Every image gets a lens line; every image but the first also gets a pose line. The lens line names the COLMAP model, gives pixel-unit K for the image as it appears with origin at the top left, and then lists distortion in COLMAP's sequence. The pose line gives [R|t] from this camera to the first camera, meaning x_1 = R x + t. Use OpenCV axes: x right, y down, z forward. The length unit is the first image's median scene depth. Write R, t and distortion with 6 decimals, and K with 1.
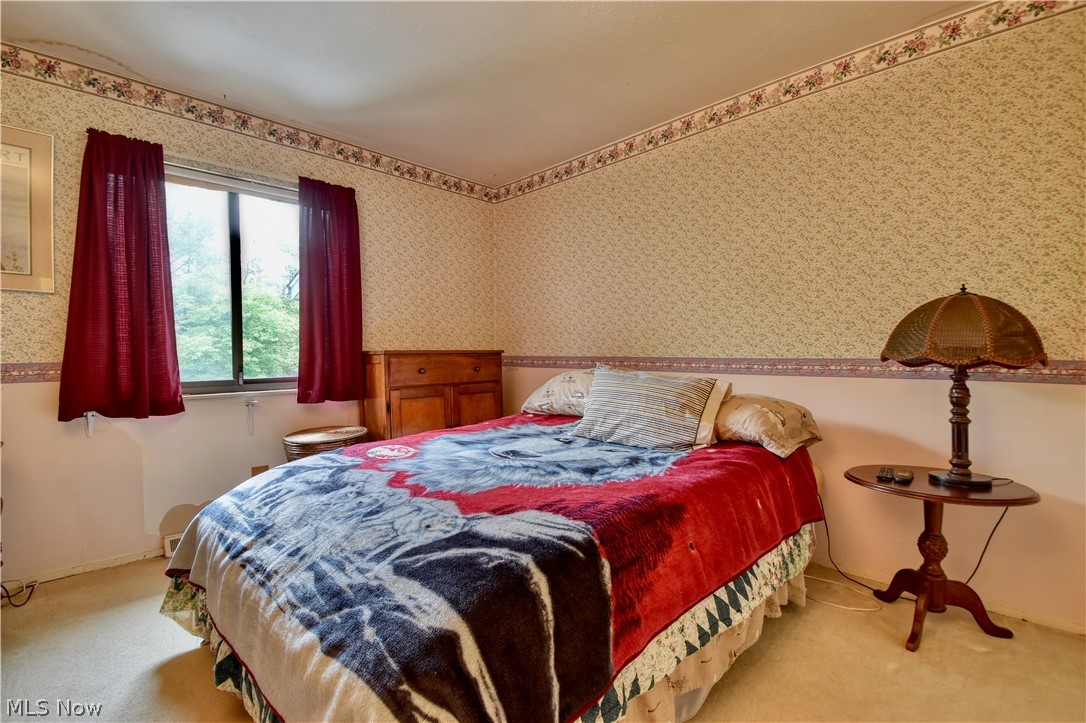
lens RADIAL K [[496.3, 0, 544.8], [0, 496.3, 366.6], [0, 0, 1]] dist [-0.000375, -0.010075]
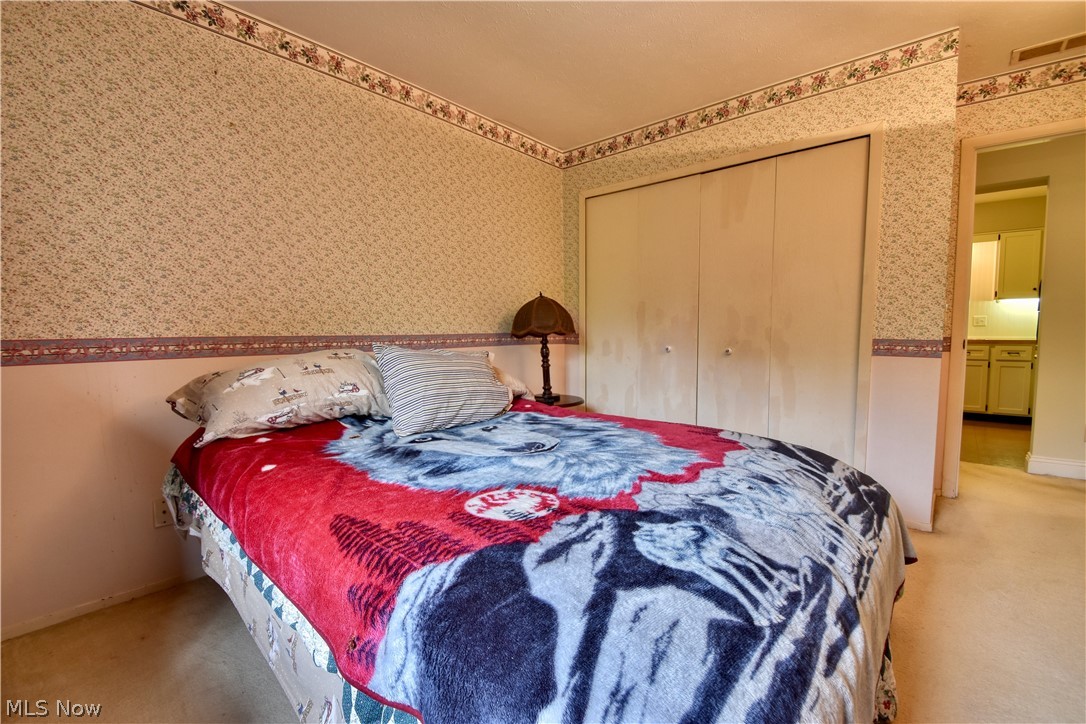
lens RADIAL K [[481.8, 0, 543.6], [0, 481.8, 366.6], [0, 0, 1]] dist [0.016561, -0.014508]
pose [[-0.084409, -0.073147, 0.993743, -0.692607], [0.032916, 0.996553, 0.076150, -0.018594], [-0.995887, 0.039138, -0.081711, 0.823446]]
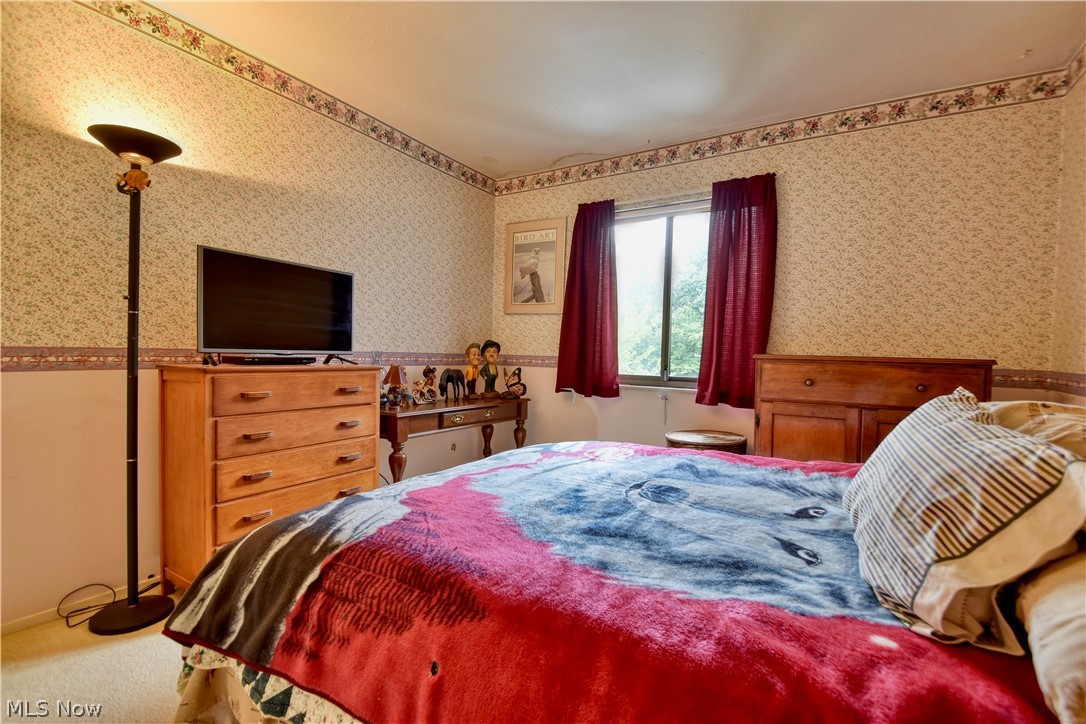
lens RADIAL K [[481.8, 0, 543.6], [0, 481.8, 366.6], [0, 0, 1]] dist [0.016561, -0.014508]
pose [[0.211137, 0.044577, -0.976440, 0.489540], [-0.055421, 0.997898, 0.033573, -0.022087], [0.975884, 0.047026, 0.213164, 0.534214]]
